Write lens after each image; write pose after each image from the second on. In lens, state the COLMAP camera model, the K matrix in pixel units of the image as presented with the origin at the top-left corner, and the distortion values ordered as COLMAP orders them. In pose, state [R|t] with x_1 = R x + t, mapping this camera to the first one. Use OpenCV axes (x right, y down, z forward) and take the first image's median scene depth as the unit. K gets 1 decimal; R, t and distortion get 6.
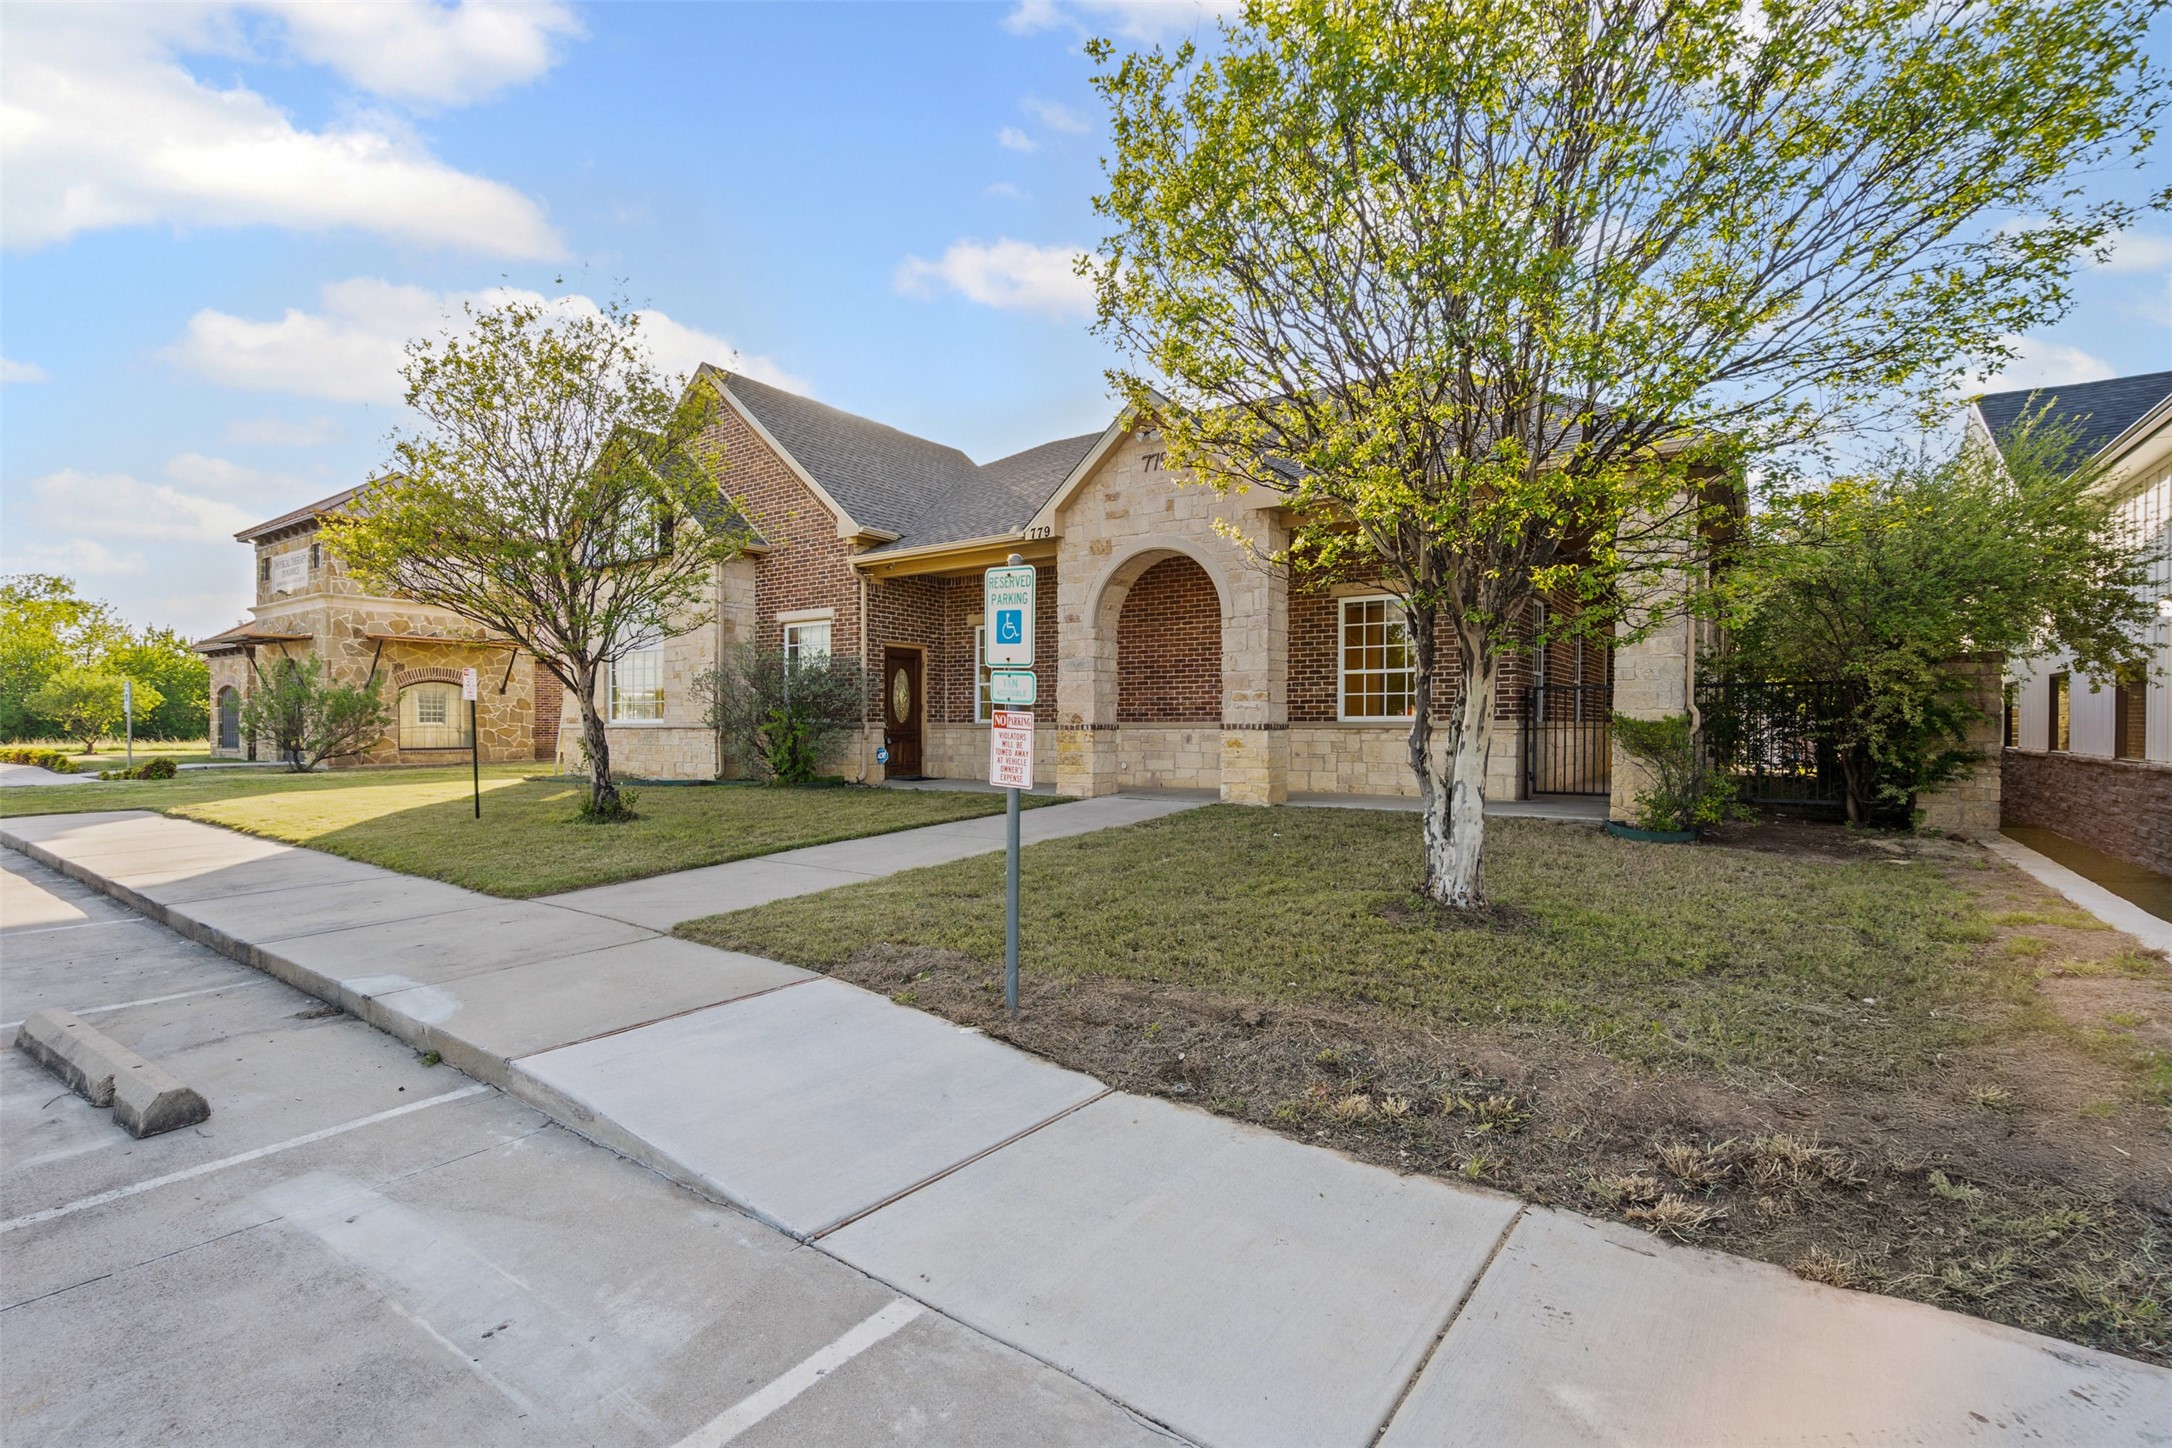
lens RADIAL K [[1003.4, 0, 1081.8], [0, 1003.4, 760.8], [0, 0, 1]] dist [-0.002890, -0.000143]
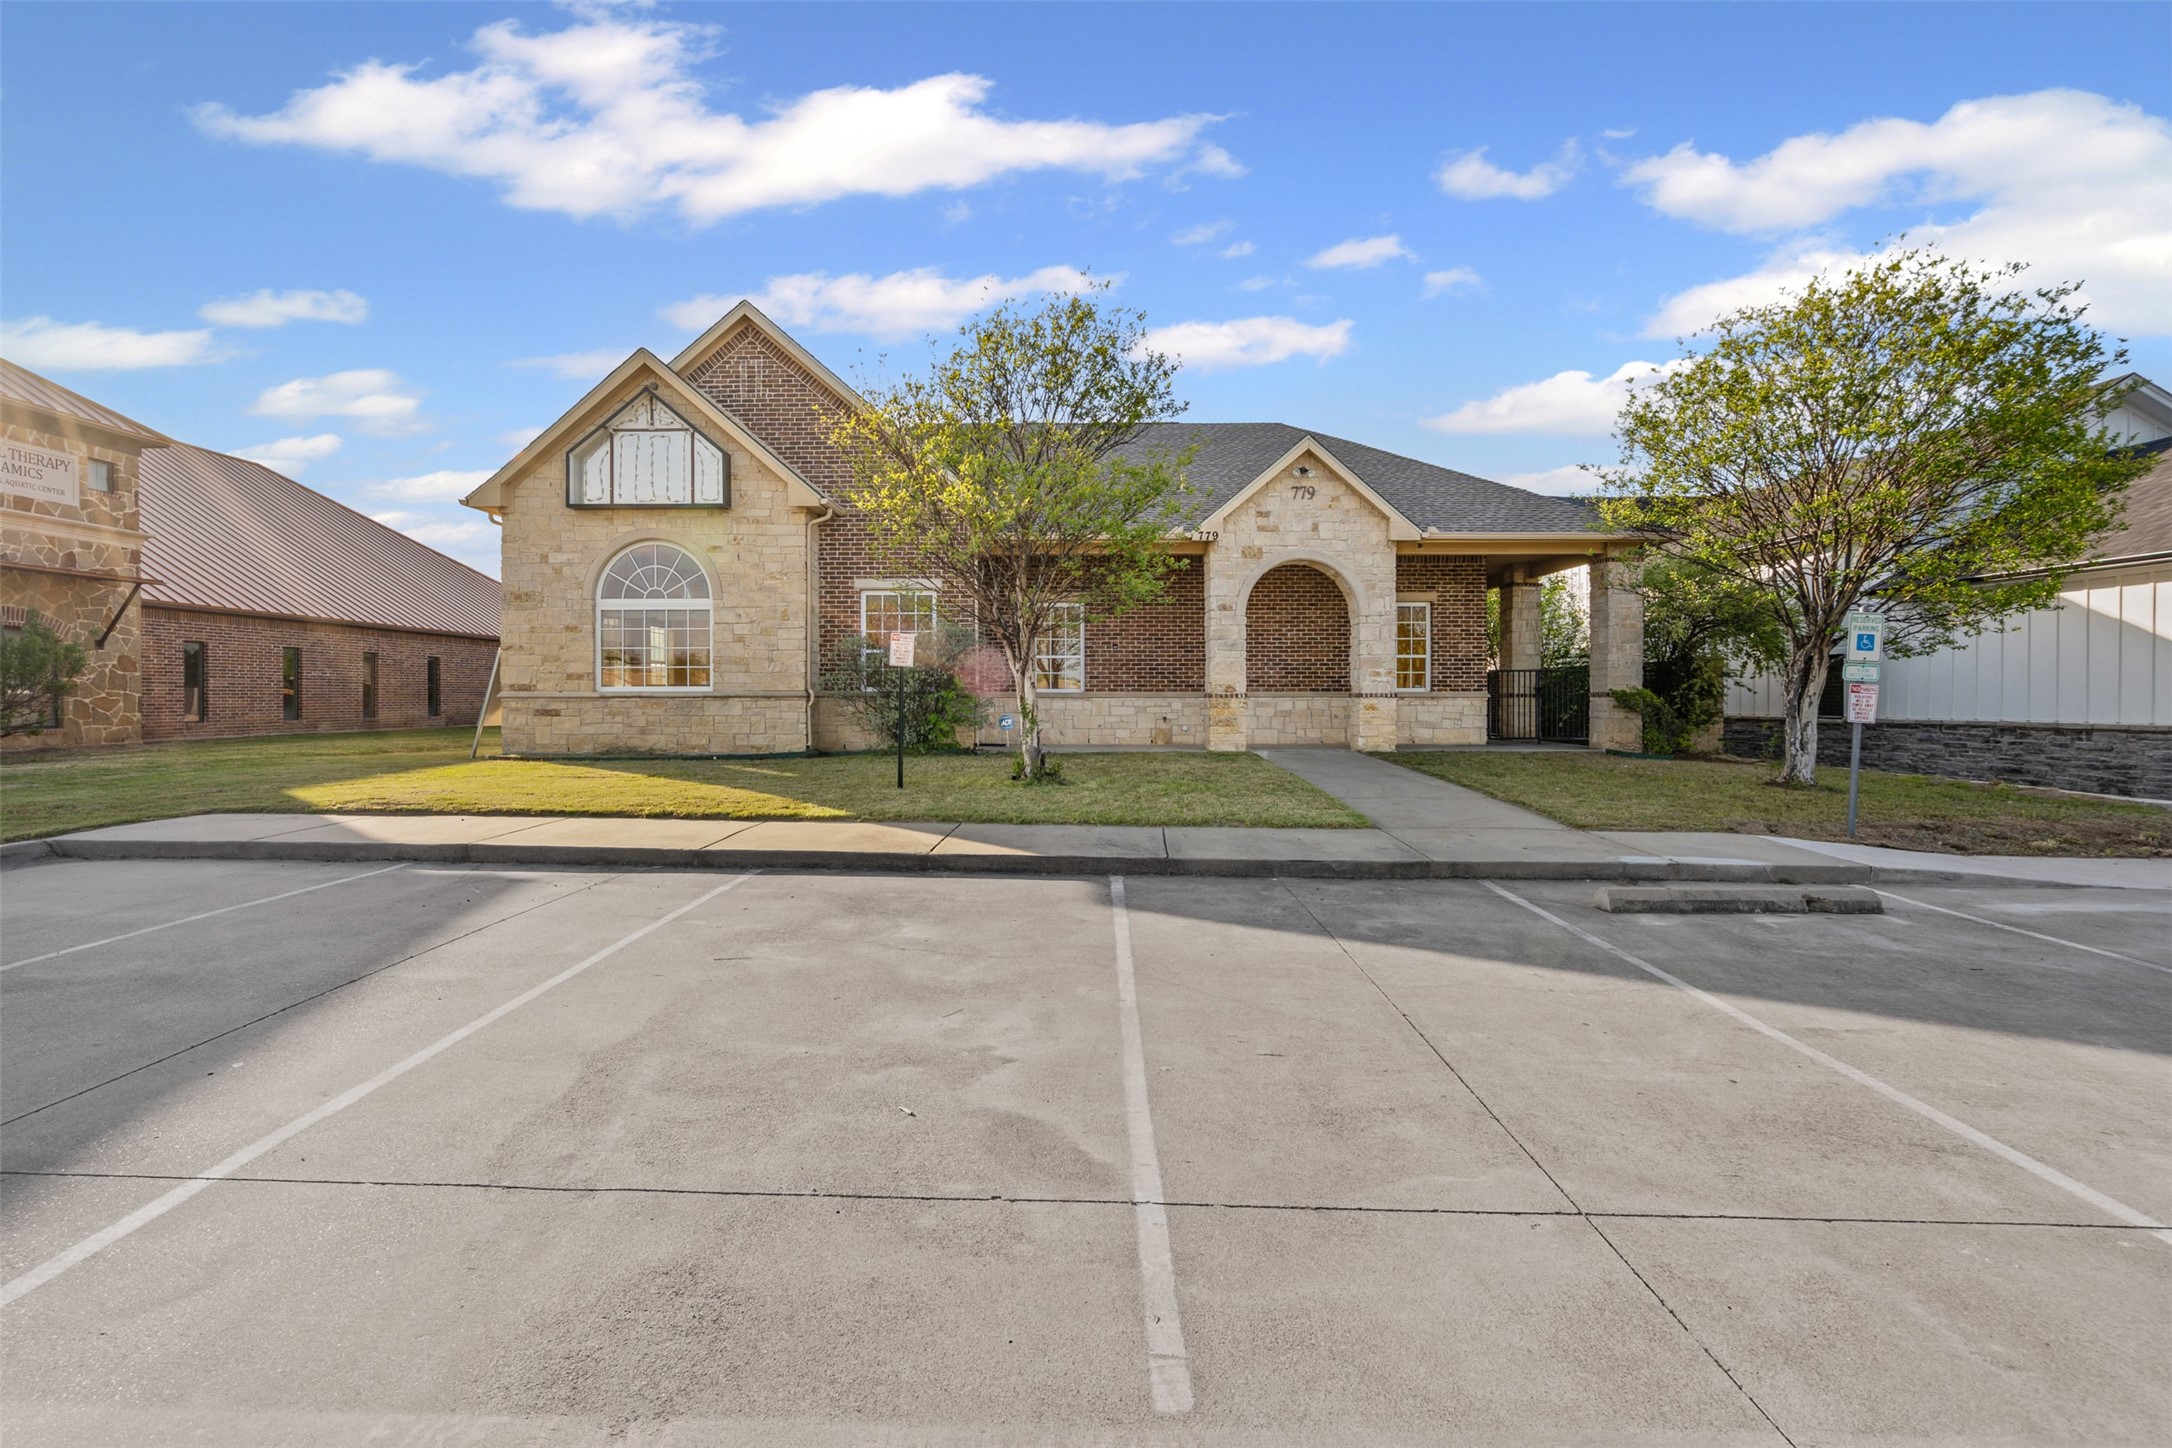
lens RADIAL K [[999.4, 0, 1084.8], [0, 999.4, 699.3], [0, 0, 1]] dist [-0.012535, -0.000018]
pose [[0.821009, -0.000558, 0.570915, -0.841391], [0.019260, 0.999457, -0.026721, 0.000166], [-0.570591, 0.032935, 0.820574, 0.097187]]
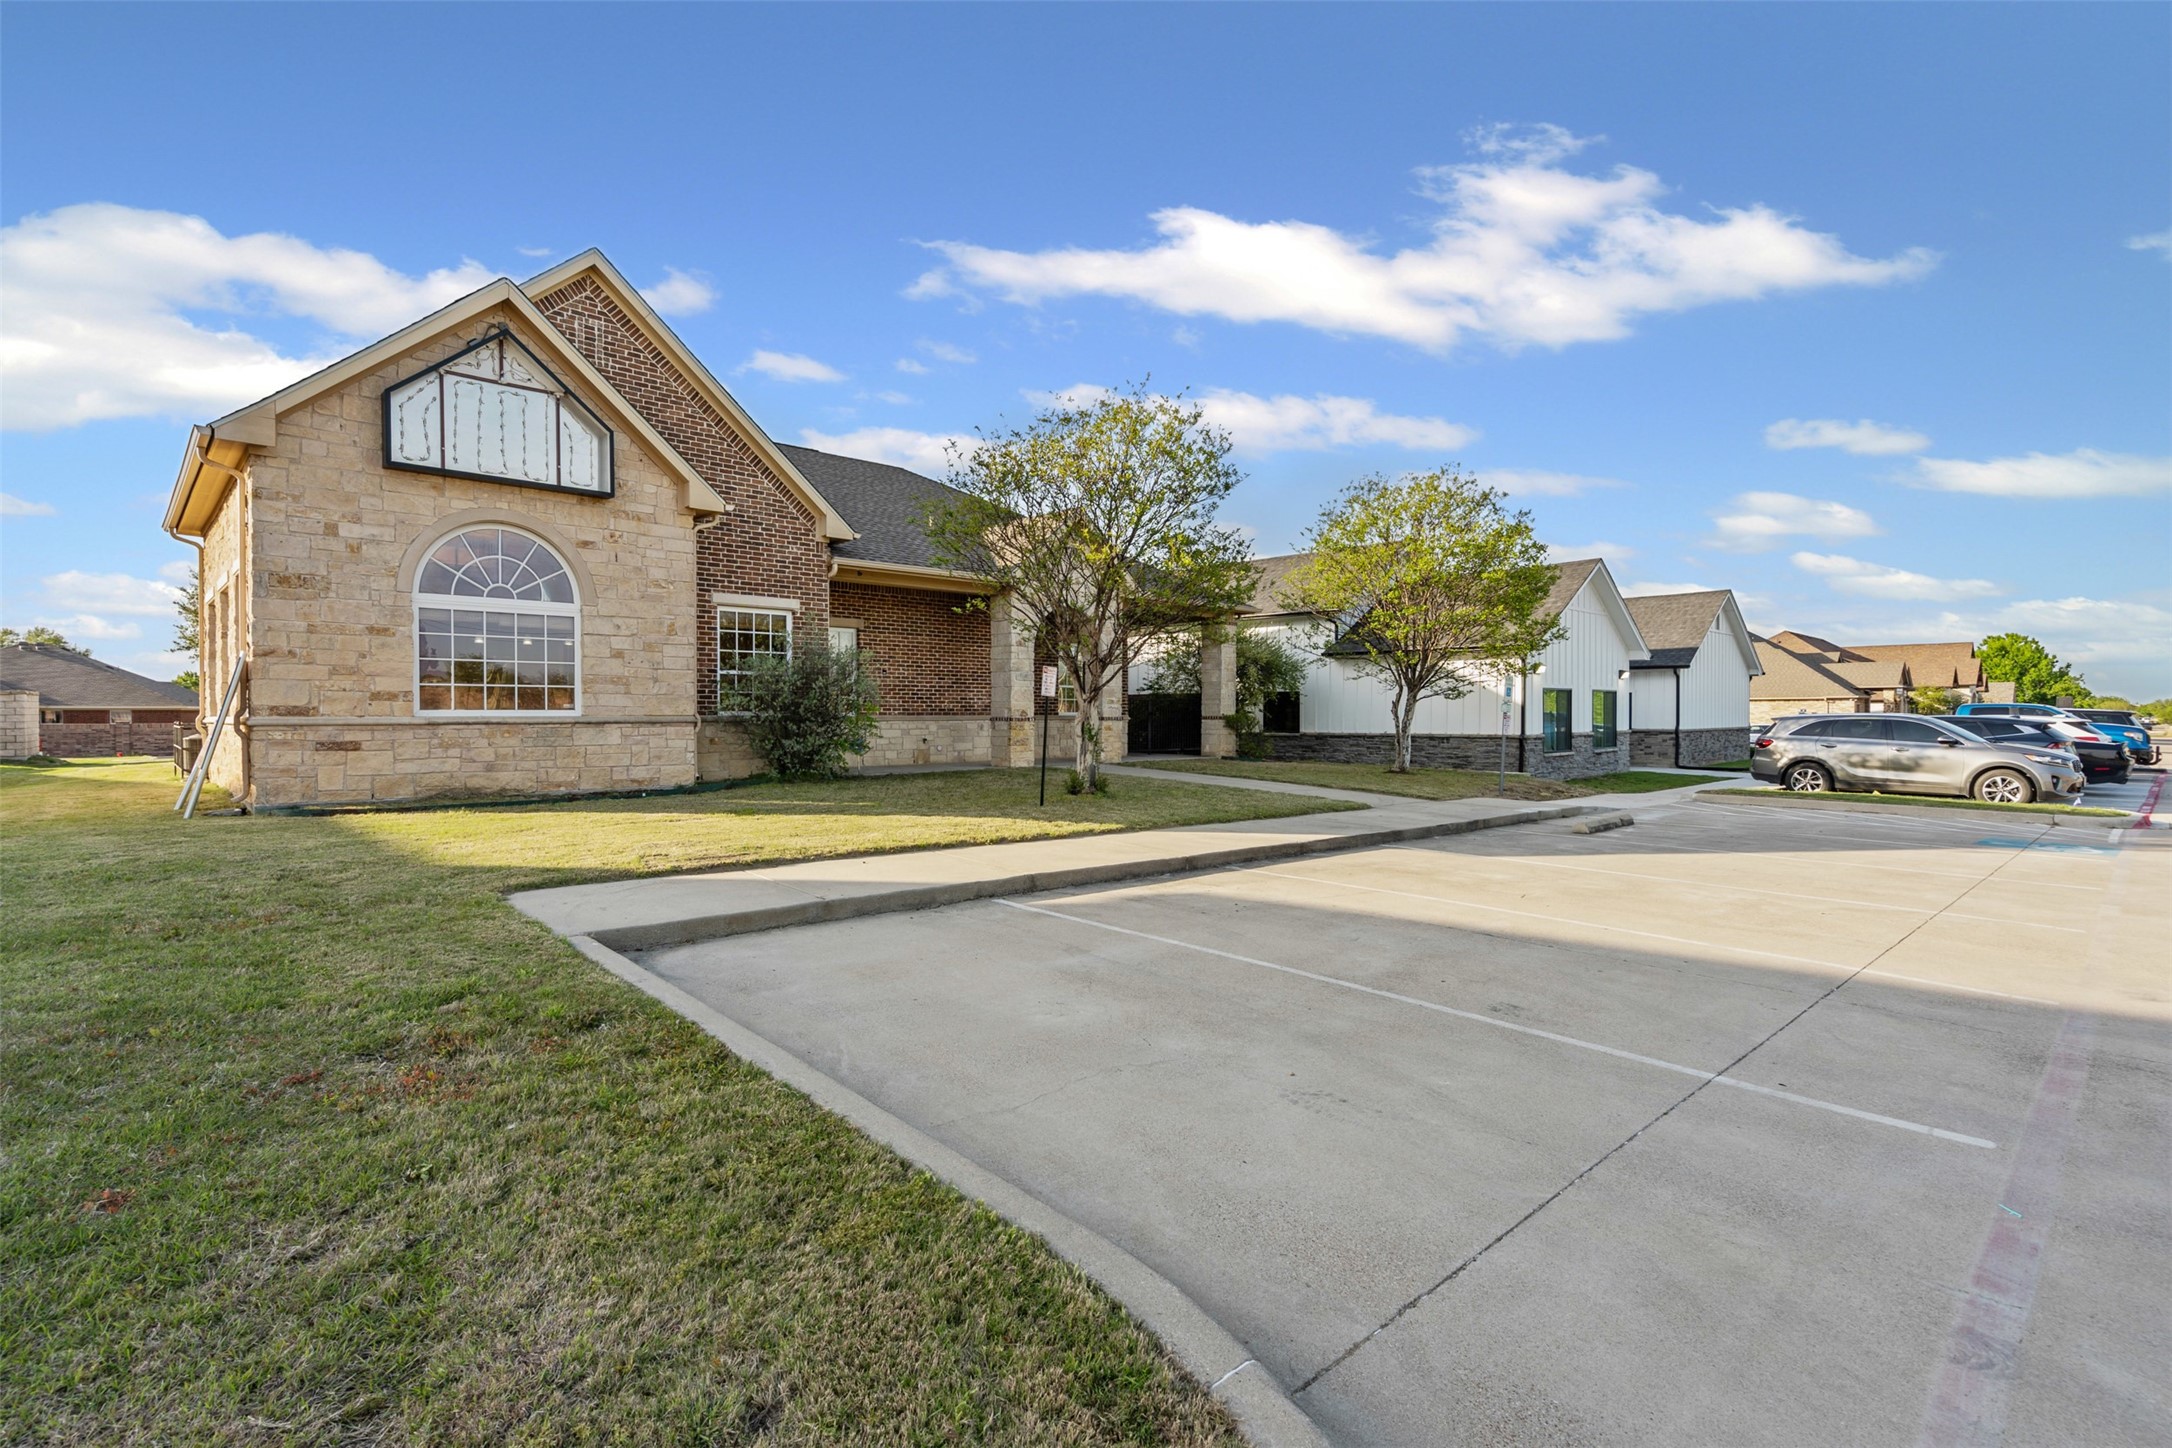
lens RADIAL K [[1003.1, 0, 1077.9], [0, 1003.1, 716.7], [0, 0, 1]] dist [0.001120, 0.000500]
pose [[0.199669, -0.001312, 0.979863, -1.381801], [0.033136, 0.999436, -0.005414, -0.026748], [-0.979303, 0.033550, 0.199600, 0.633169]]
